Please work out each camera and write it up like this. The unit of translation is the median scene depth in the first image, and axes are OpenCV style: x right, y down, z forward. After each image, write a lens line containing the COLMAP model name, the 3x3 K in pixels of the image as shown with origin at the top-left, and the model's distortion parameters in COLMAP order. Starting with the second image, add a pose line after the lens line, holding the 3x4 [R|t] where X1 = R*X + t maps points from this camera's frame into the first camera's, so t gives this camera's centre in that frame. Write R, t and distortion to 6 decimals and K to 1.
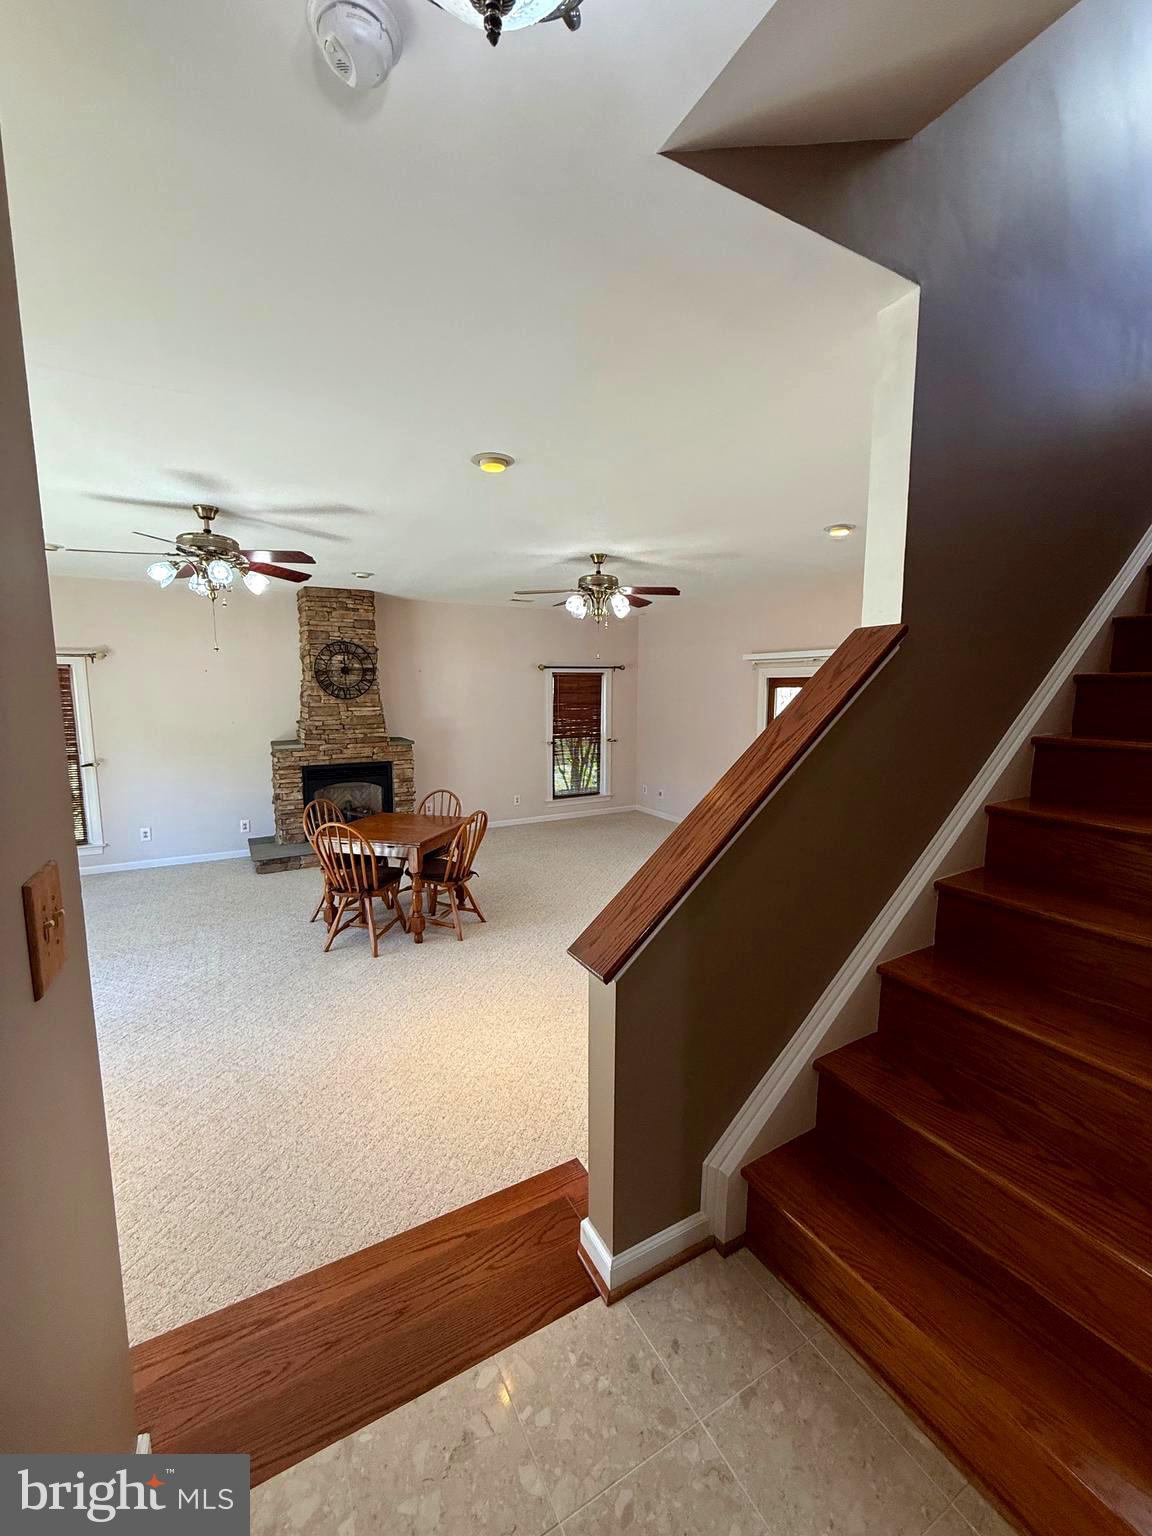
lens RADIAL K [[615.1, 0, 577.0], [0, 615.1, 761.3], [0, 0, 1]] dist [0.001170, -0.000242]
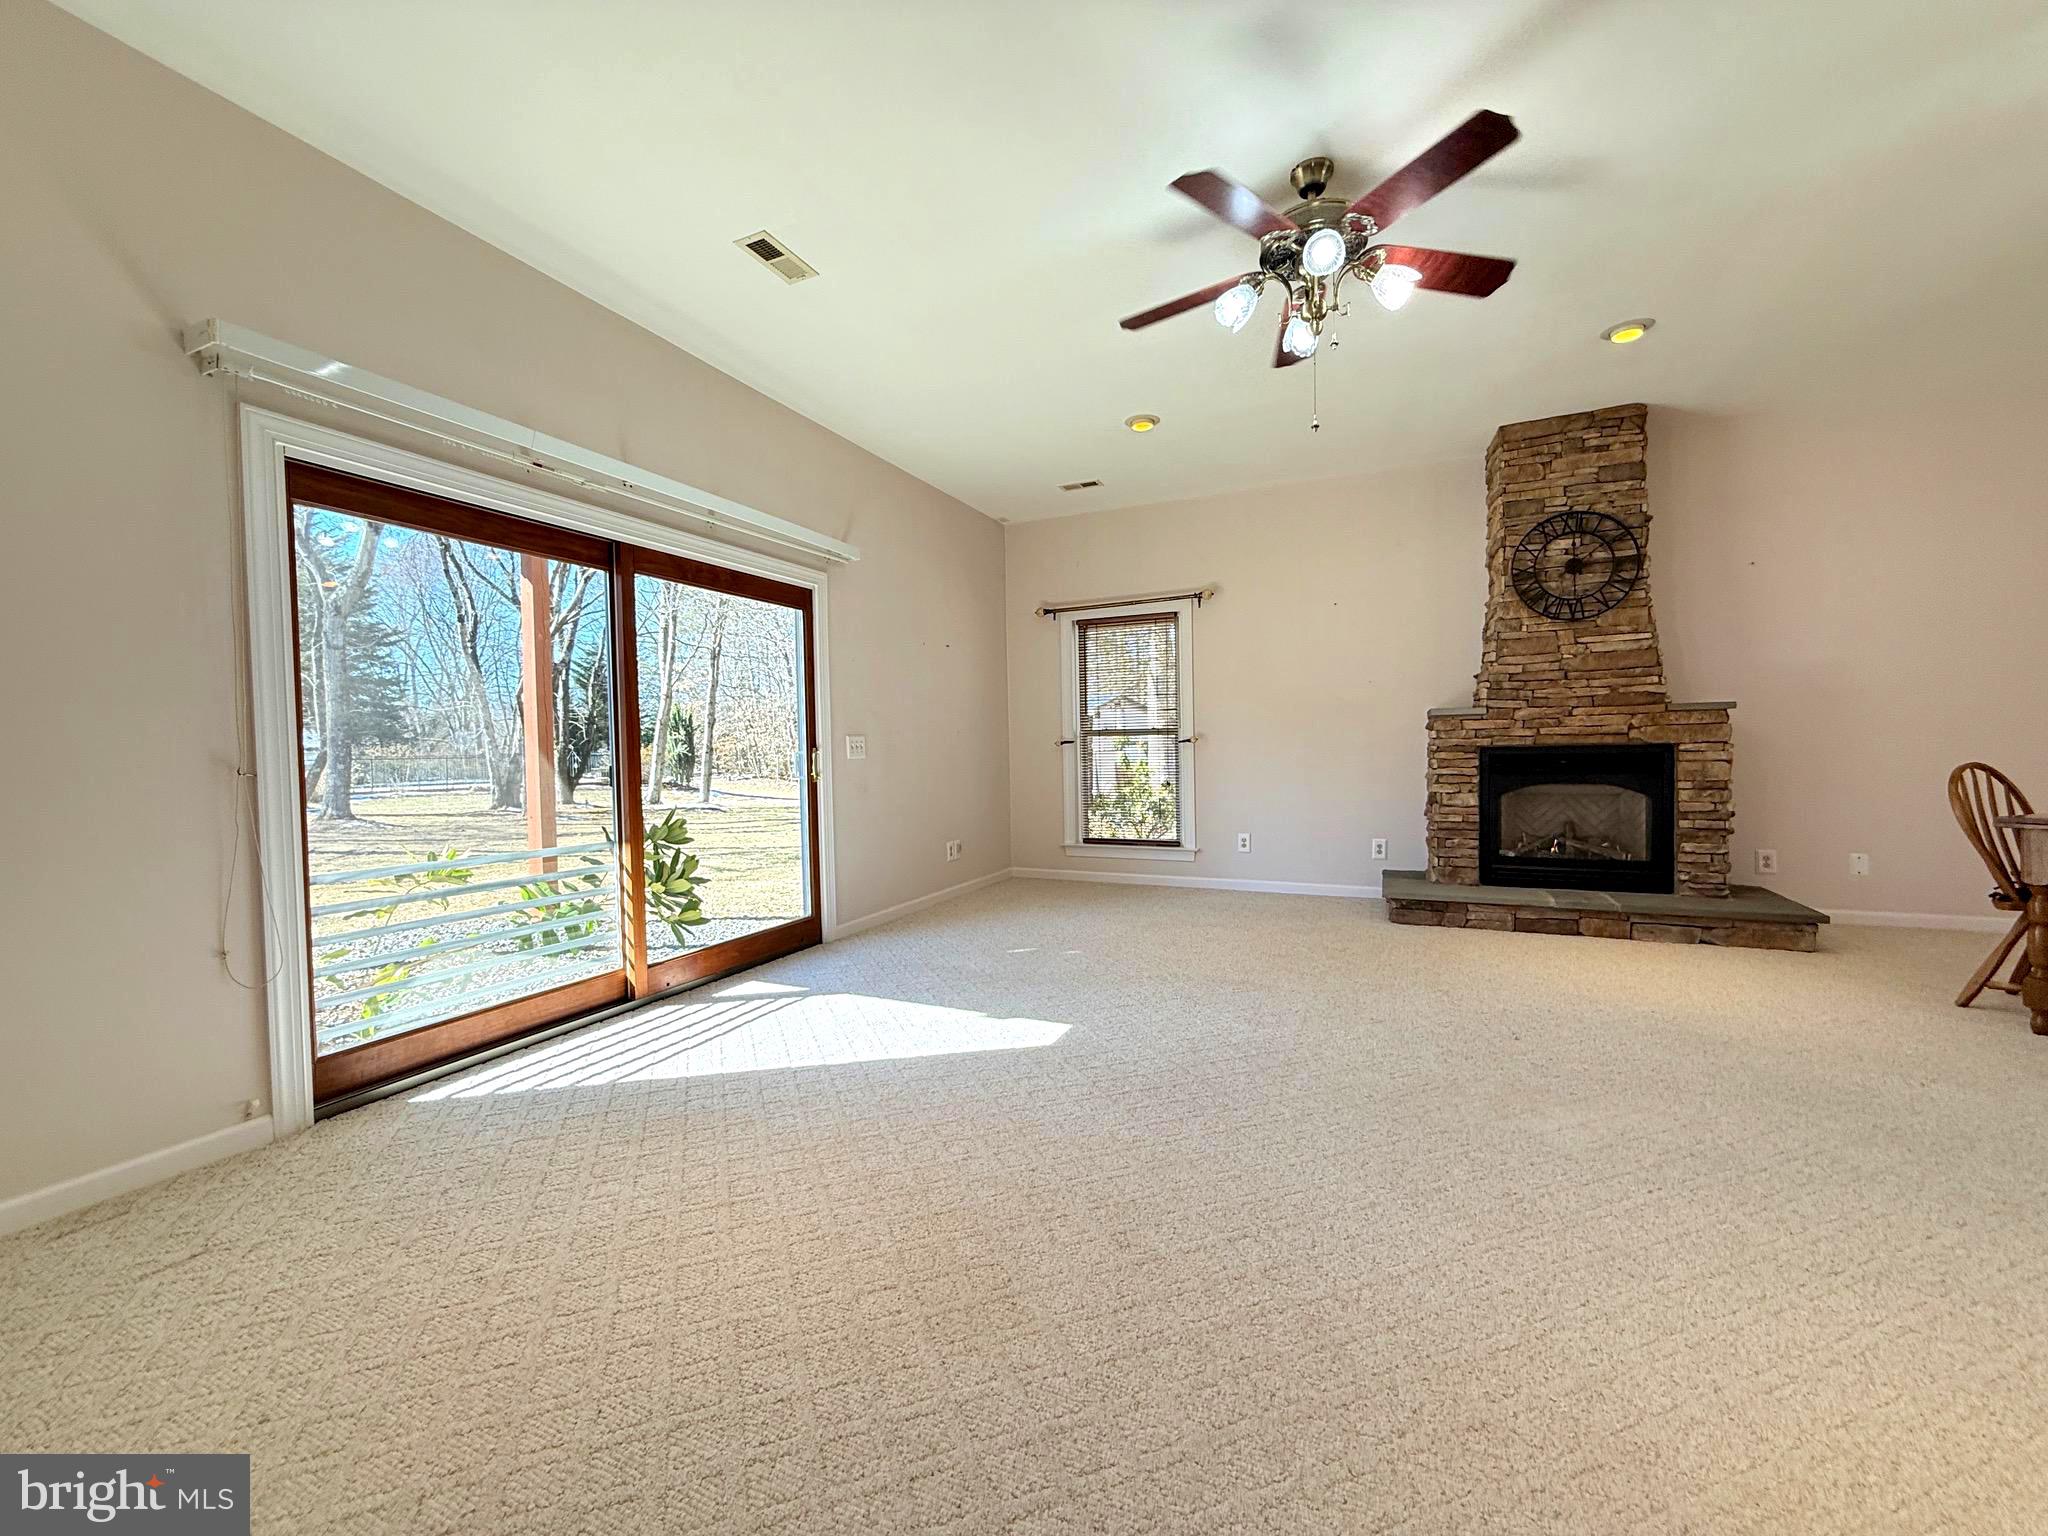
lens RADIAL K [[820.2, 0, 1018.2], [0, 820.2, 764.8], [0, 0, 1]] dist [0.001170, -0.000242]
pose [[0.586271, 0.005142, -0.810099, -0.086965], [-0.079512, 0.995517, -0.051225, 0.095504], [0.806203, 0.094445, 0.584052, 0.223580]]
